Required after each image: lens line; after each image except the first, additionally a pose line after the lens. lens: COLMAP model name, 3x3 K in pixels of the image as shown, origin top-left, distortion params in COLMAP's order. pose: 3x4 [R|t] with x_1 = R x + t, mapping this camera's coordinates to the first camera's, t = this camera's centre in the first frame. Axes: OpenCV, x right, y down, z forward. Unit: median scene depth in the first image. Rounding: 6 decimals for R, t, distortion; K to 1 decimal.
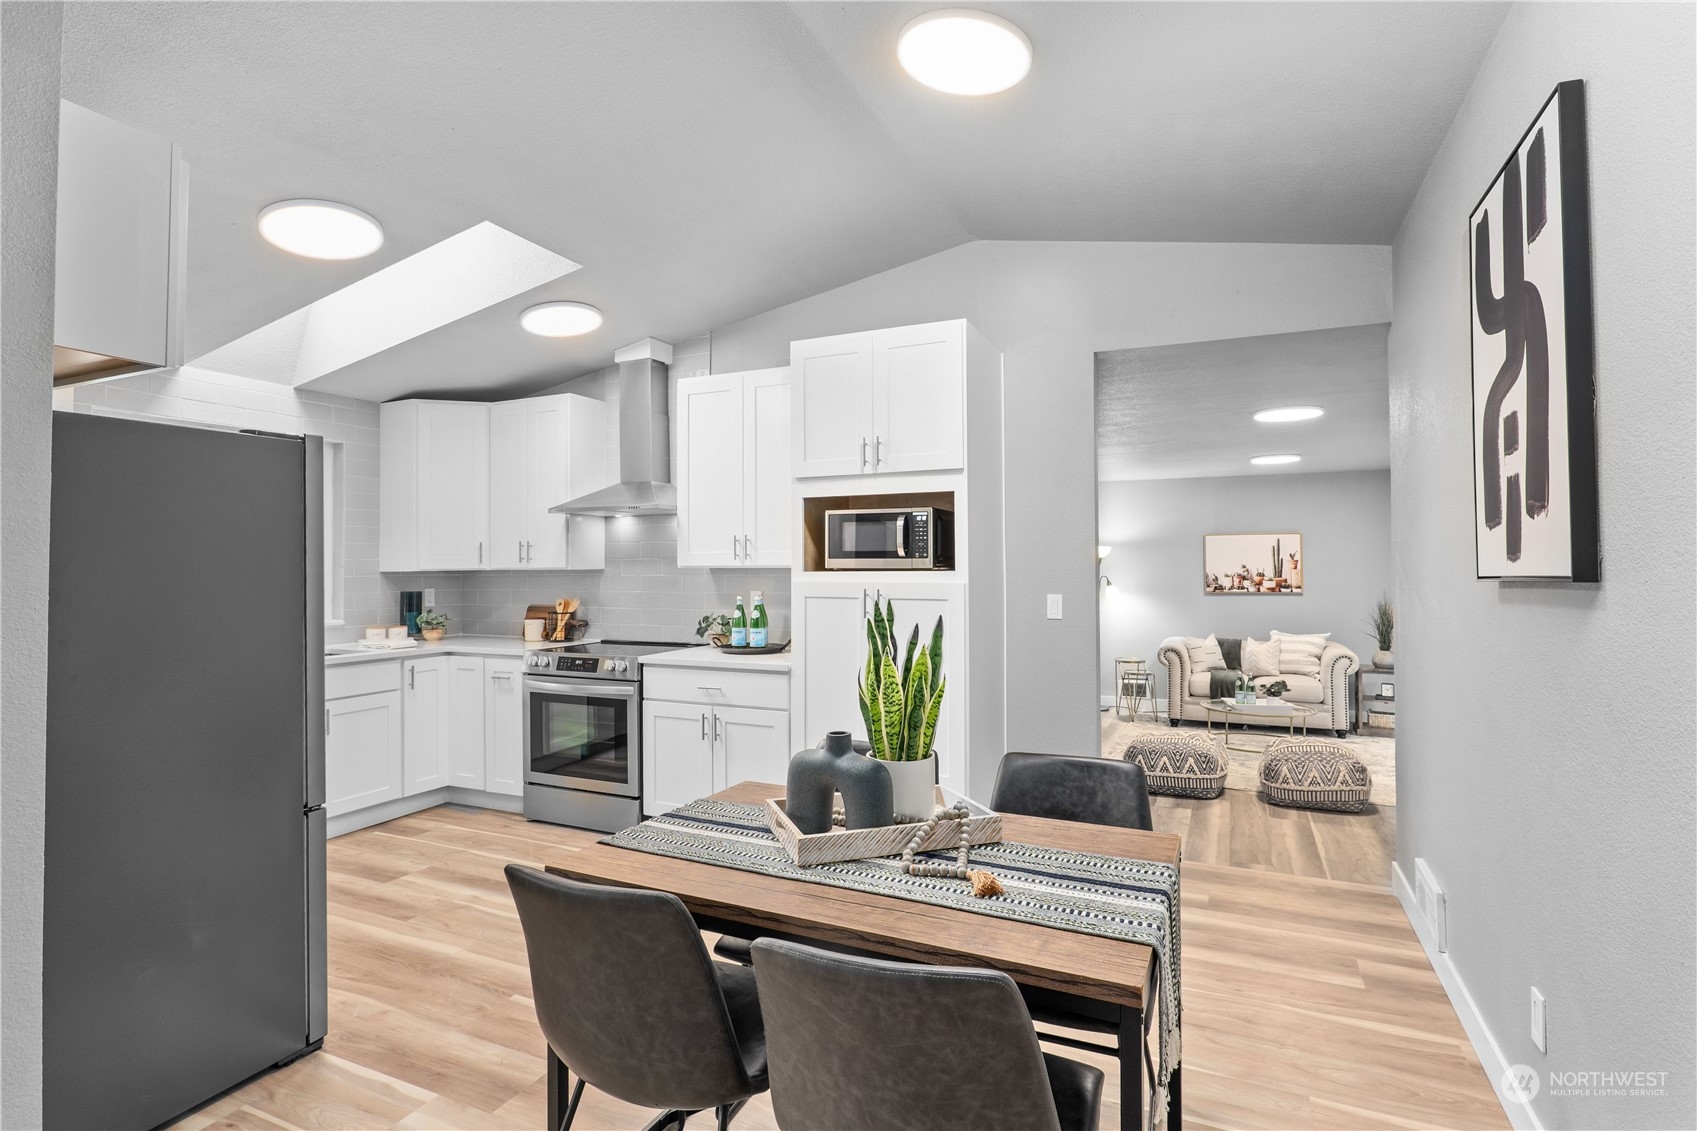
lens RADIAL K [[853.5, 0, 842.5], [0, 853.5, 555.2], [0, 0, 1]] dist [-0.001683, 0.000391]
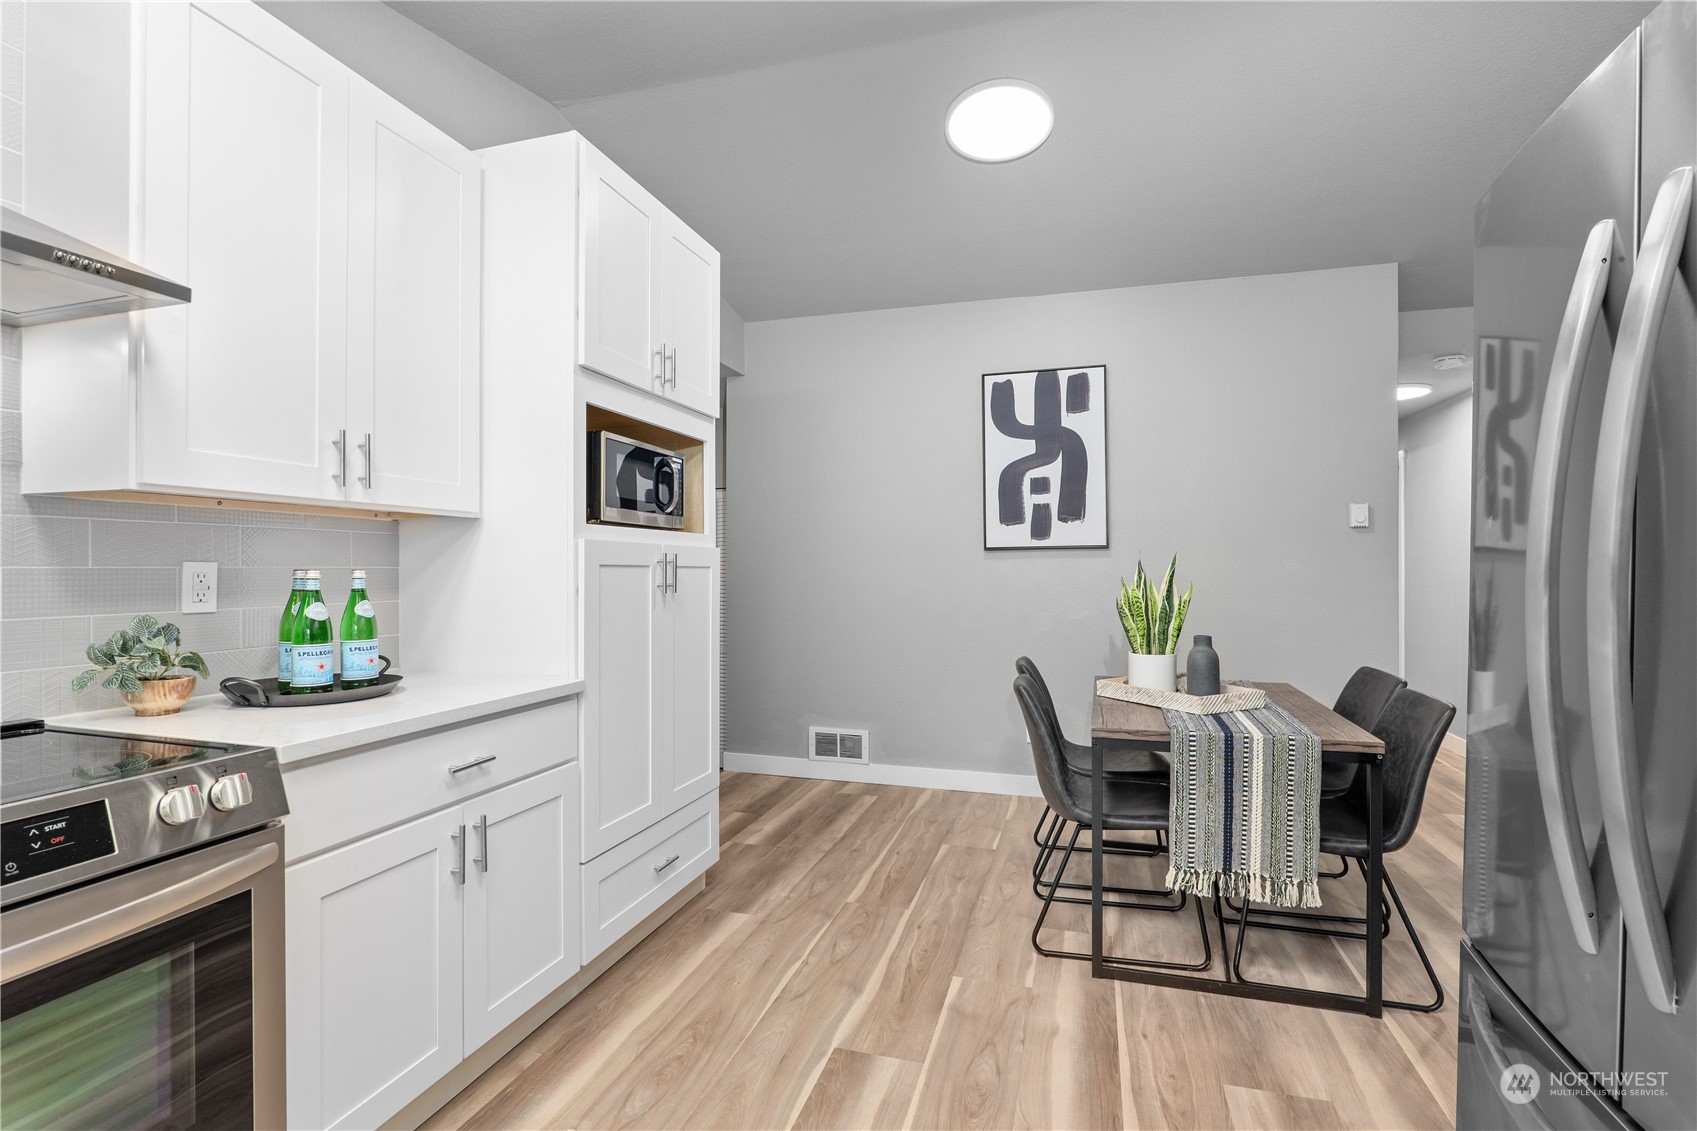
lens RADIAL K [[794.2, 0, 889.2], [0, 794.2, 566.6], [0, 0, 1]] dist [0.002078, -0.000172]
pose [[-0.159990, -0.012556, 0.987039, -0.537368], [-0.035901, 0.999332, 0.006893, 0.031143], [-0.986466, -0.034333, -0.160334, 0.738109]]
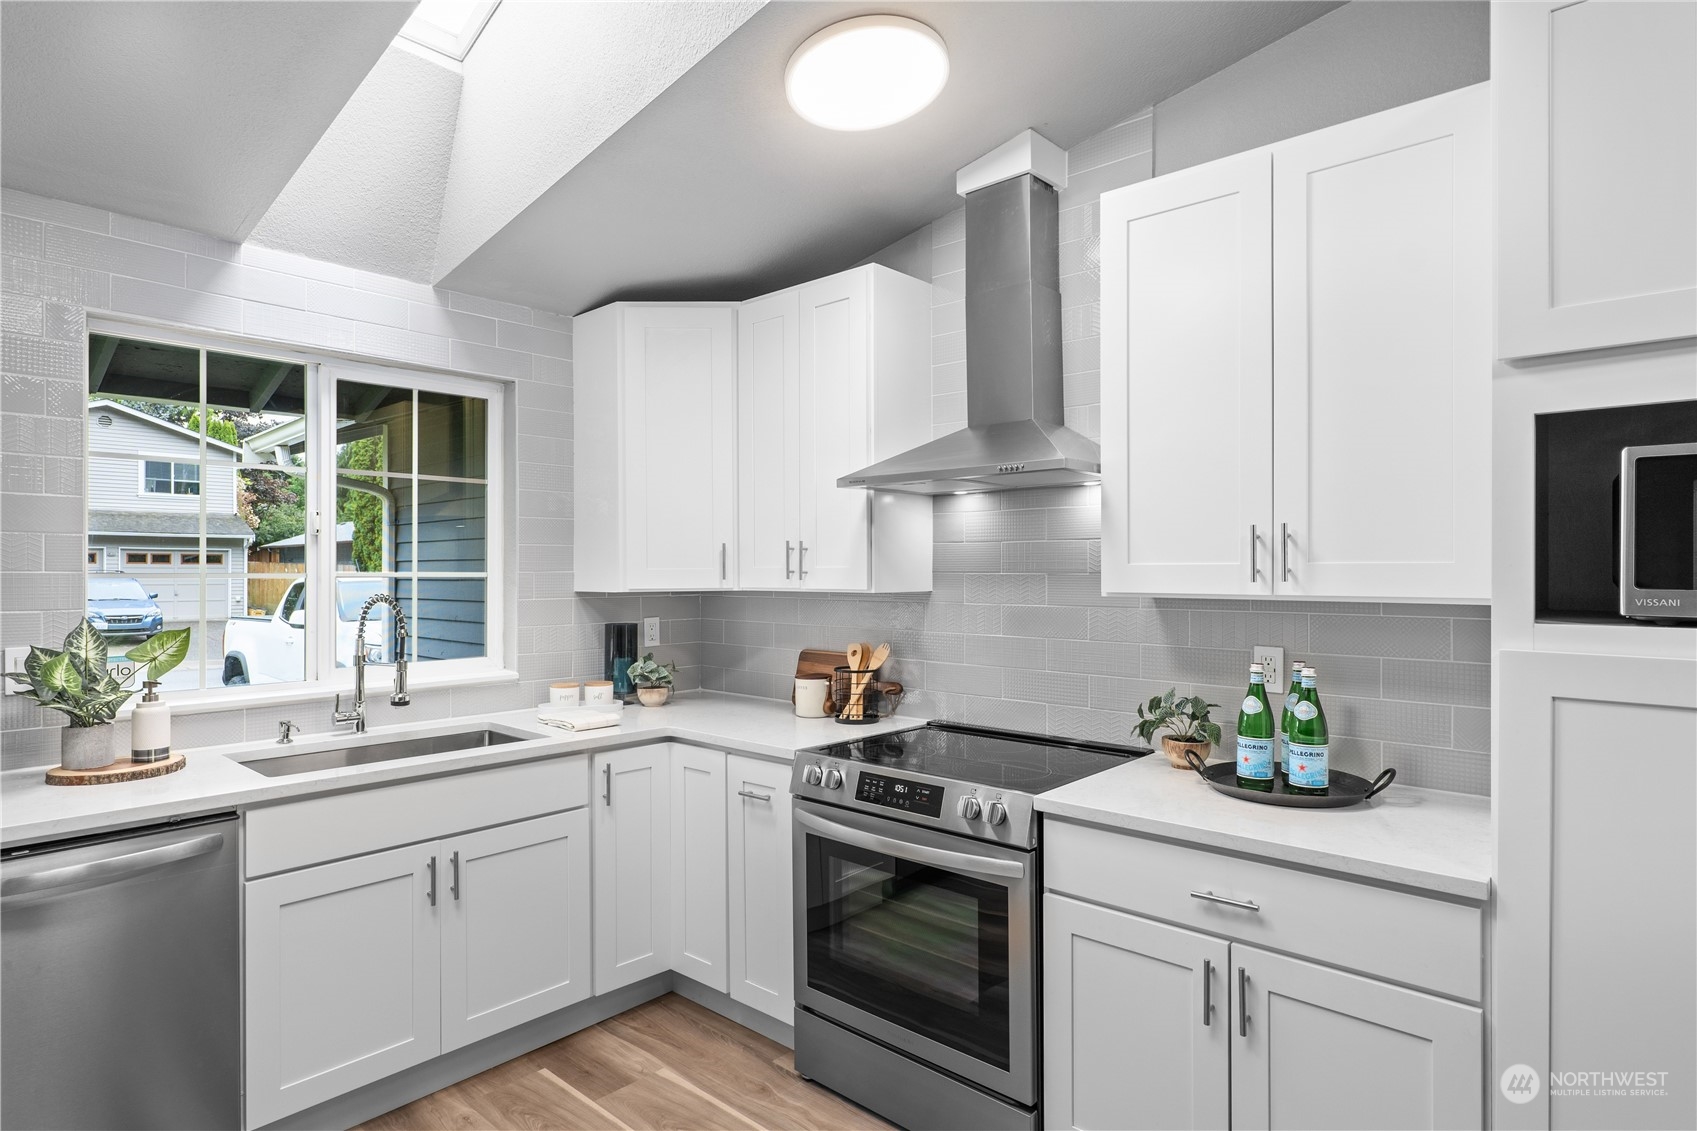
lens RADIAL K [[919.0, 0, 857.6], [0, 919.0, 579.9], [0, 0, 1]] dist [-0.000694, 0.000178]
pose [[0.959131, 0.006835, -0.282880, -0.175224], [0.001274, 0.999594, 0.028472, -0.008621], [0.282960, -0.027669, 0.958732, 0.466986]]
